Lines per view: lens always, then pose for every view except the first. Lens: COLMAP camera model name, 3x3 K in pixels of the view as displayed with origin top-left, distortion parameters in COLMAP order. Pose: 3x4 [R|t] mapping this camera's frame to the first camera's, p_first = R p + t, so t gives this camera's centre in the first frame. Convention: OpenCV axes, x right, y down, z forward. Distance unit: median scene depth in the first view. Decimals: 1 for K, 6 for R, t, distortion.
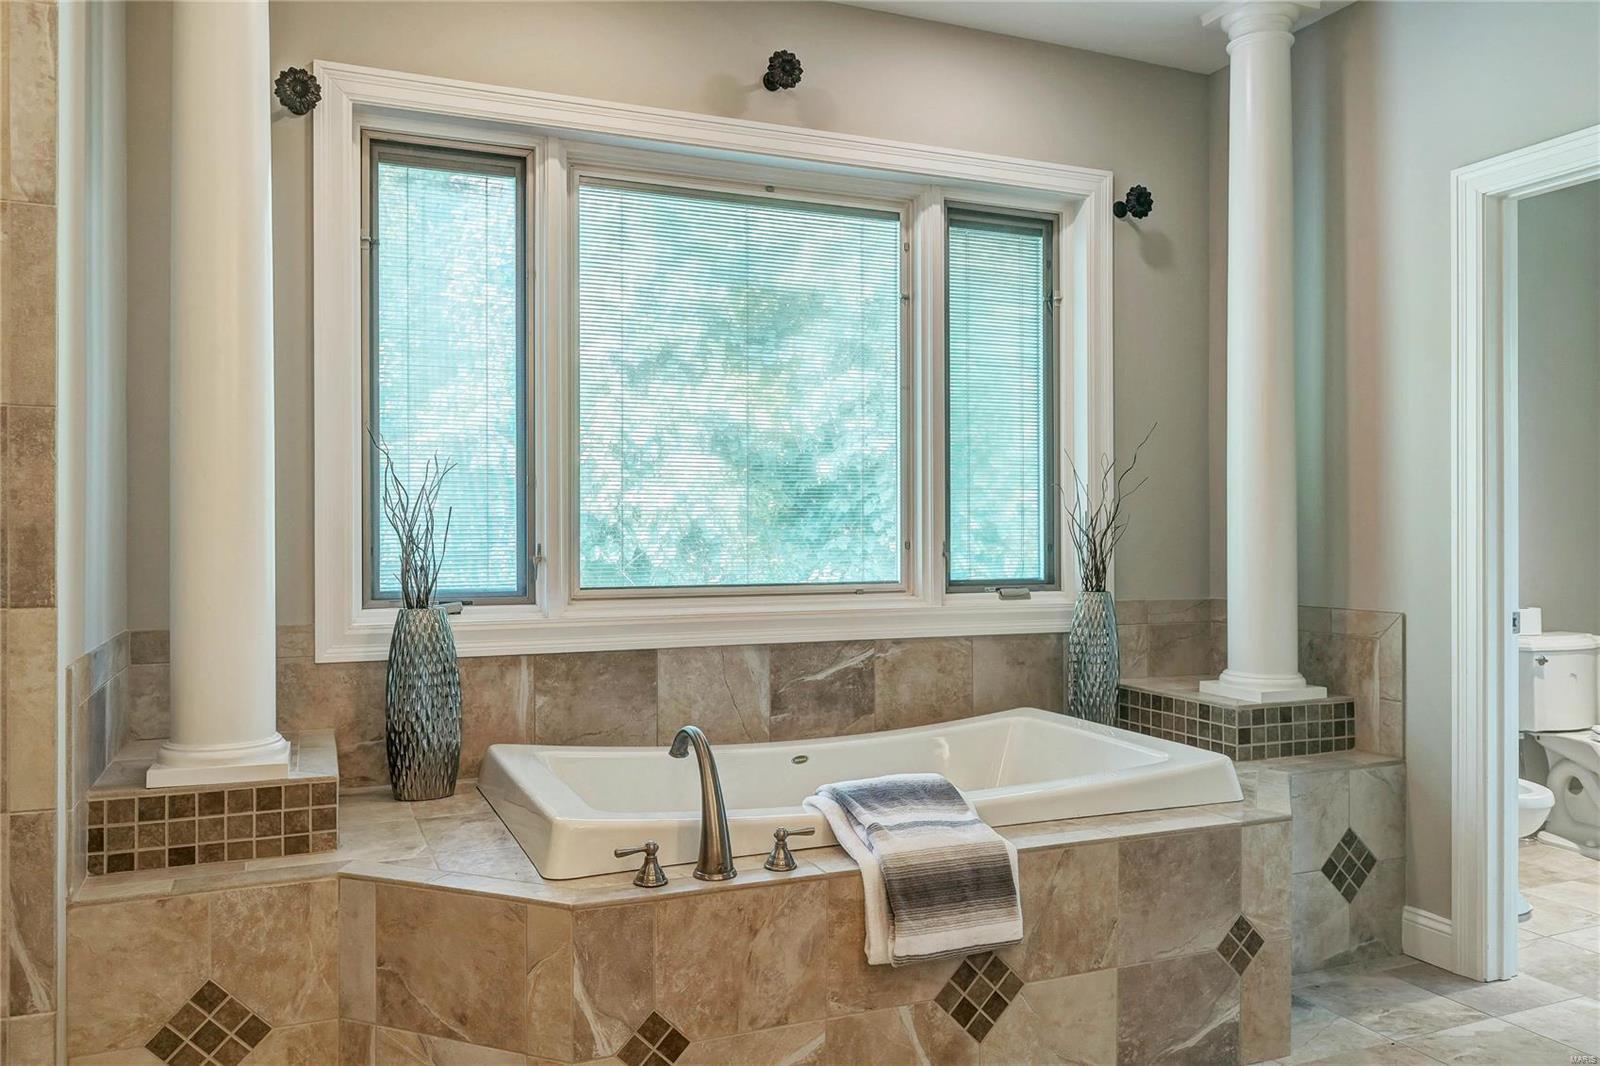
lens RADIAL K [[1209.4, 0, 797.2], [0, 1209.4, 527.7], [0, 0, 1]] dist [0.003660, -0.003456]
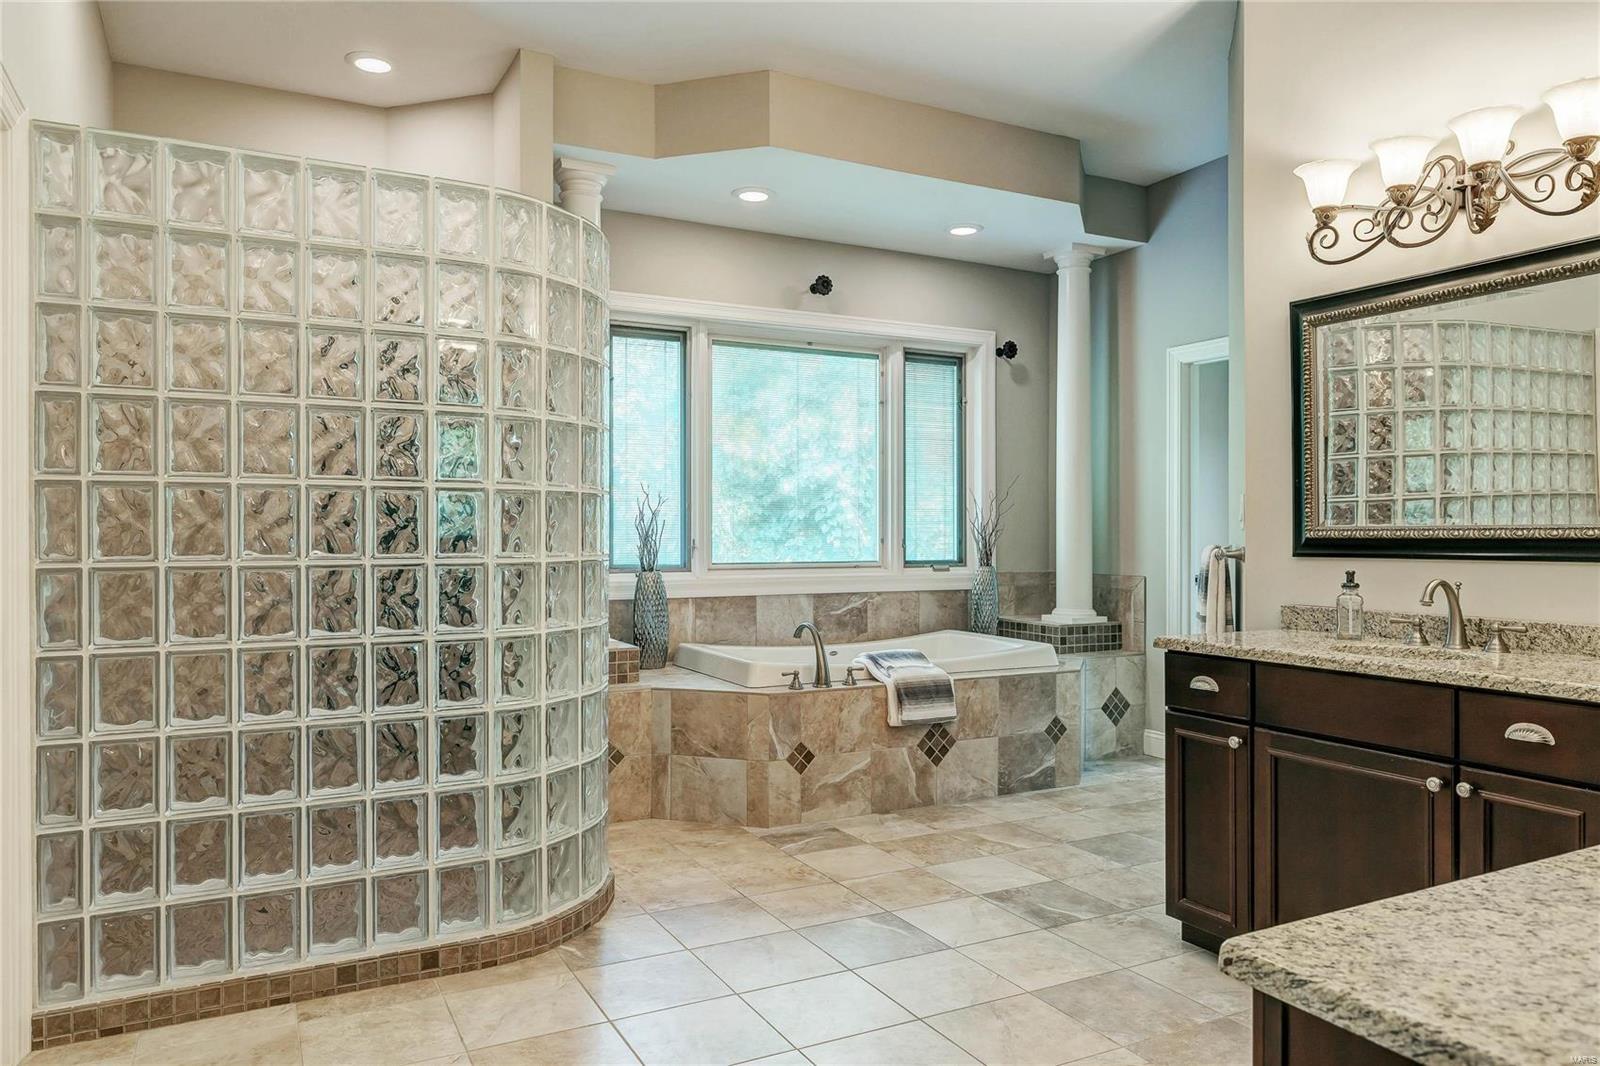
lens RADIAL K [[1079.0, 0, 798.9], [0, 1079.0, 533.0], [0, 0, 1]] dist [0.007512, 0.001756]
pose [[0.996774, 0.001911, 0.080243, -0.182247], [-0.002168, 0.999993, 0.003116, -0.001984], [-0.080236, -0.003280, 0.996770, -0.661064]]
